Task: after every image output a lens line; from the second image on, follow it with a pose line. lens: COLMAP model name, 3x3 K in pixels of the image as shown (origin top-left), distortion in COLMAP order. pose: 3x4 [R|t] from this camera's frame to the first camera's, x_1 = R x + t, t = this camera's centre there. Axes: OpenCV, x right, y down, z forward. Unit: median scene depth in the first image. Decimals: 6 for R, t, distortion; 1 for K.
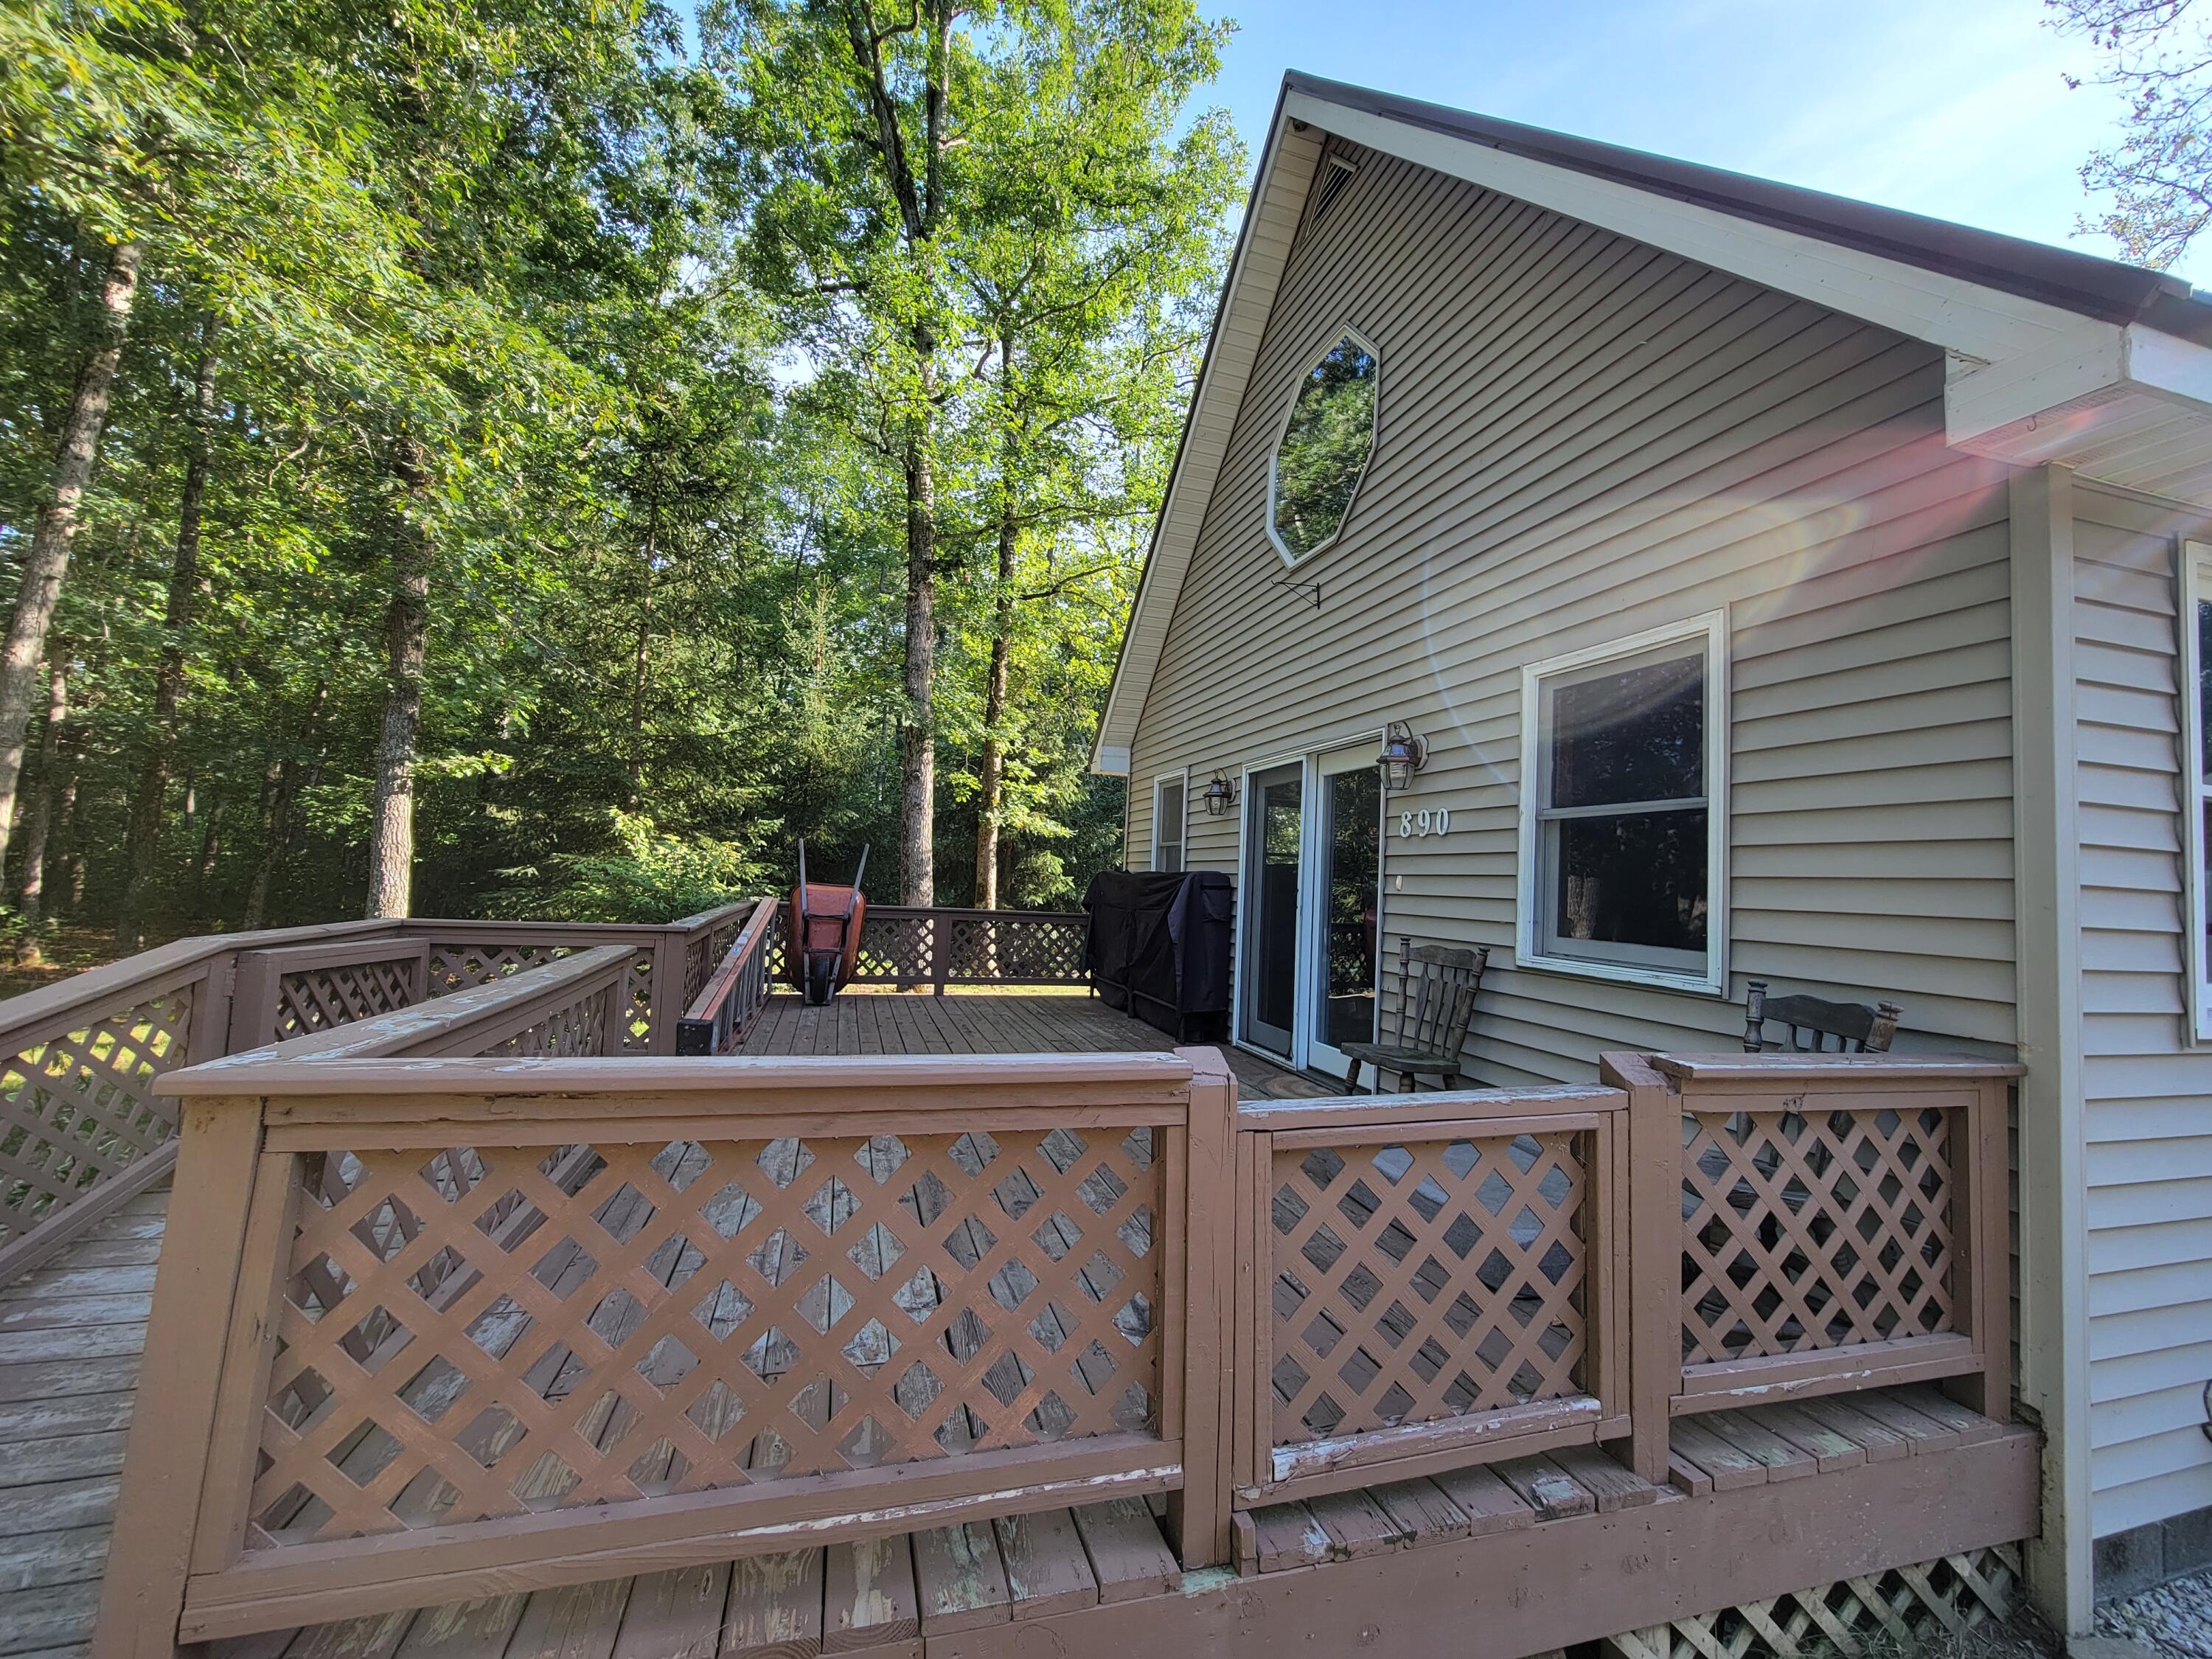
lens RADIAL K [[901.8, 0, 1104.9], [0, 901.8, 825.7], [0, 0, 1]] dist [-0.003670, -0.000246]
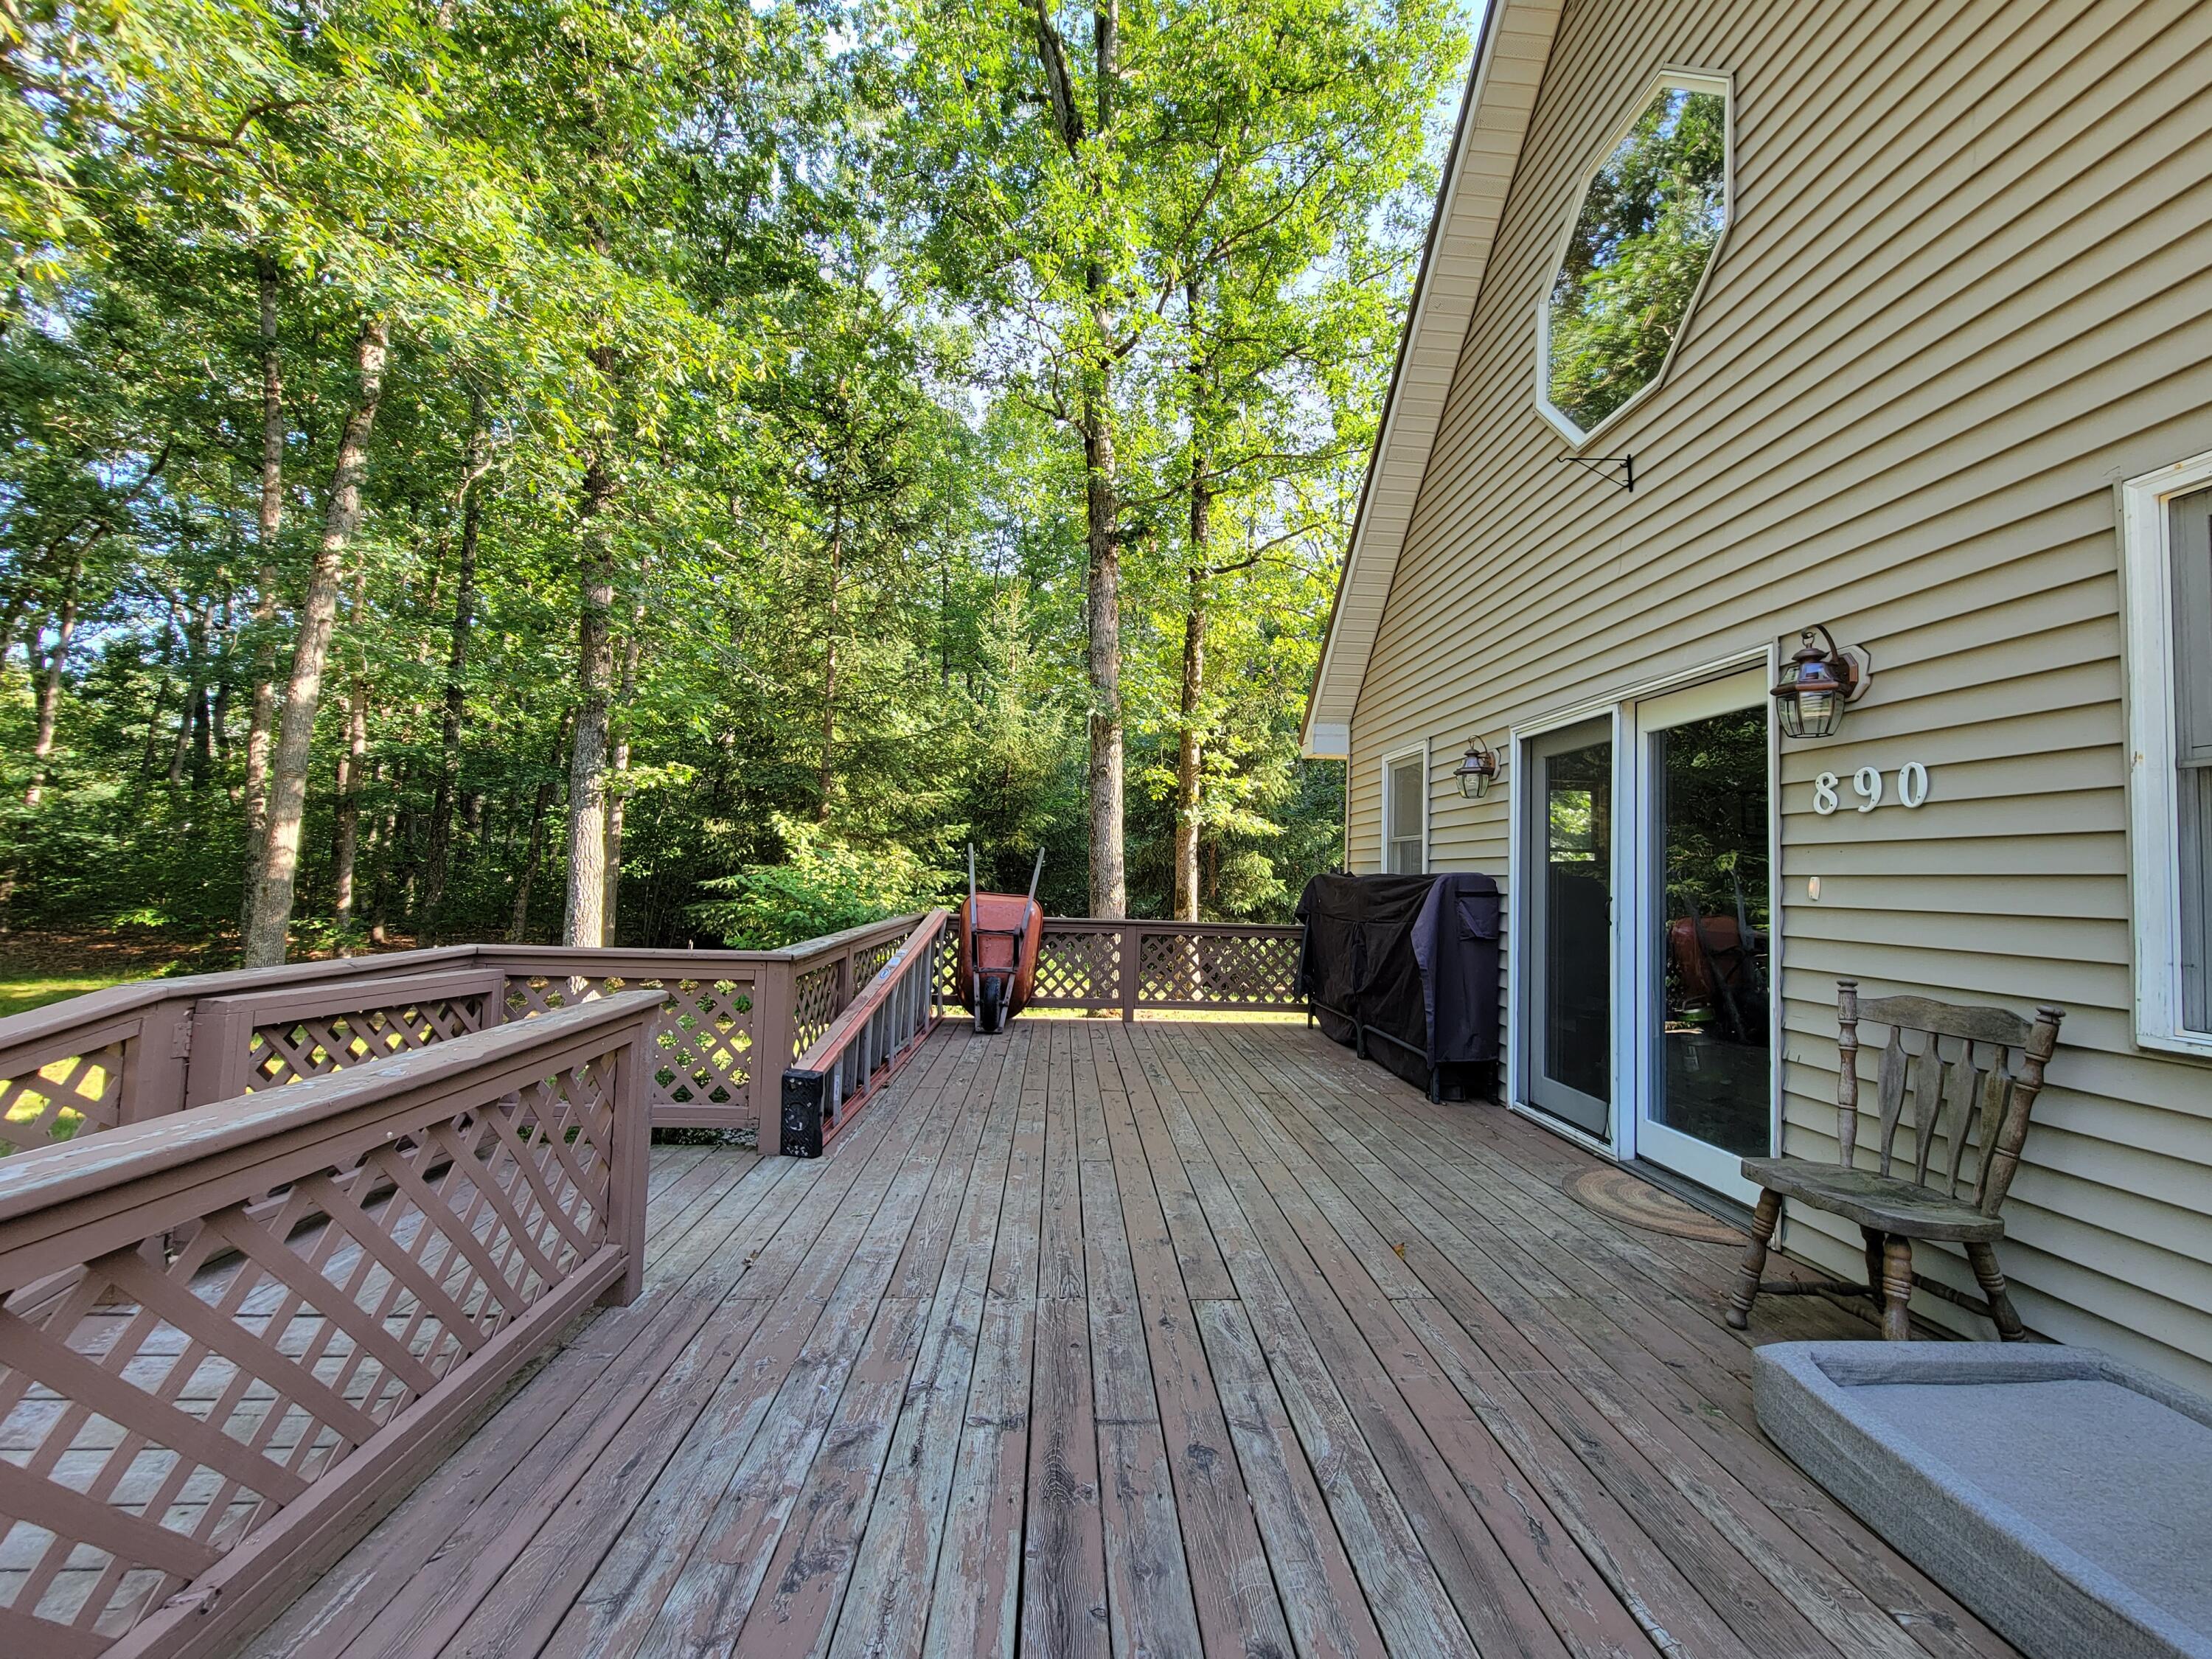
lens RADIAL K [[901.8, 0, 1104.9], [0, 901.8, 825.7], [0, 0, 1]] dist [-0.003670, -0.000246]
pose [[0.972892, -0.028093, -0.229546, -0.002376], [0.027466, 0.999605, -0.005926, 0.004583], [0.229622, -0.000539, 0.973280, 0.122217]]
